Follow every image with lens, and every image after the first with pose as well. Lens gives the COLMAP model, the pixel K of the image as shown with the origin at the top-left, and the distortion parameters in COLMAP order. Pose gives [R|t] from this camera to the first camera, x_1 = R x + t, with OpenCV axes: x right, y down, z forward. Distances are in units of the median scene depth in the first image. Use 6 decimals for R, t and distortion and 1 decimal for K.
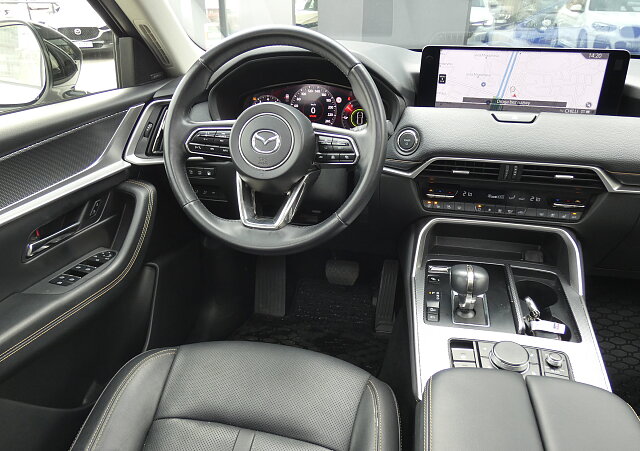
lens RADIAL K [[492.0, 0, 320.0], [0, 492.0, 225.5], [0, 0, 1]] dist [-0.001939, -0.001353]
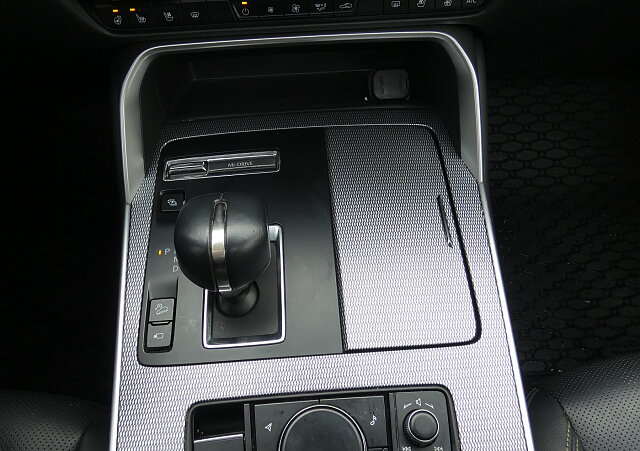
lens RADIAL K [[552.1, 0, 320.0], [0, 552.1, 225.5], [0, 0, 1]] dist [0.001705, 0.001096]
pose [[0.961503, -0.225615, 0.156874, 0.275276], [0.123372, 0.864532, 0.487199, -0.093277], [-0.245542, -0.449090, 0.859085, 0.537112]]
